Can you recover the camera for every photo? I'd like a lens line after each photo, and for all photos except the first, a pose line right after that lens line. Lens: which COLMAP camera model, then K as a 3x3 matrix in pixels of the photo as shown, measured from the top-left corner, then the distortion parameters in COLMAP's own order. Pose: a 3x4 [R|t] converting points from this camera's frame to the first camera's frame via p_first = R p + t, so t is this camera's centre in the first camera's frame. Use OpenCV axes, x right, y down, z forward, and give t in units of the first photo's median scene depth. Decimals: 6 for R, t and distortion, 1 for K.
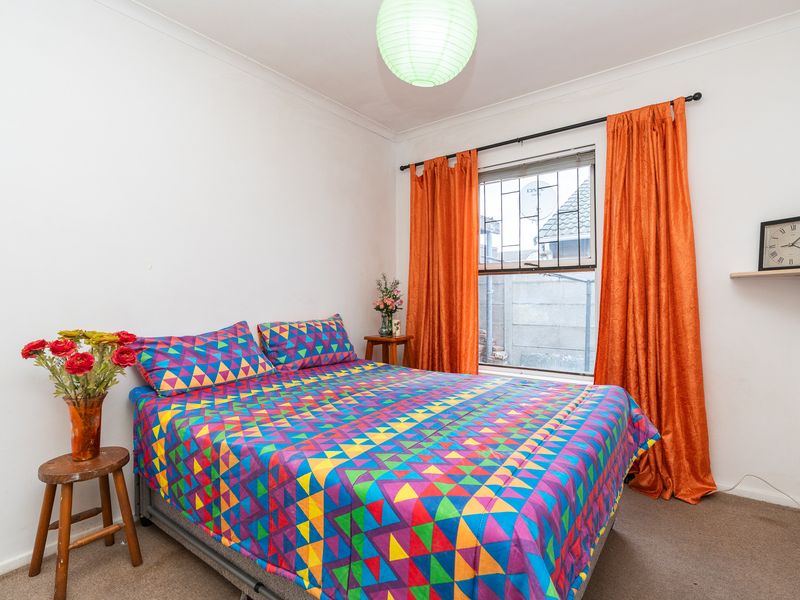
lens RADIAL K [[409.8, 0, 399.7], [0, 409.8, 299.1], [0, 0, 1]] dist [-0.009872, 0.000111]
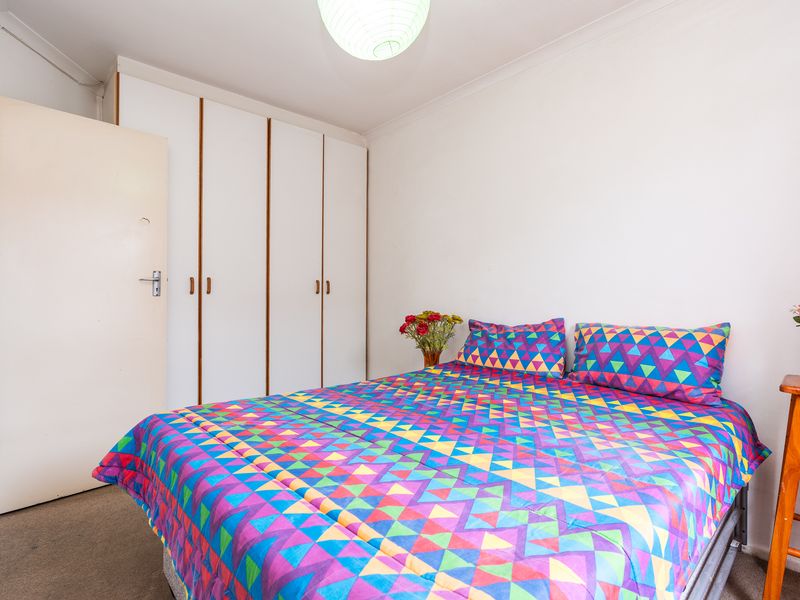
lens RADIAL K [[409.8, 0, 400.0], [0, 409.8, 297.8], [0, 0, 1]] dist [-0.009872, 0.000111]
pose [[-0.174462, 0.028543, -0.984250, 0.635758], [-0.001648, 0.999570, 0.029279, -0.023192], [0.984663, 0.006730, -0.174340, 0.792261]]
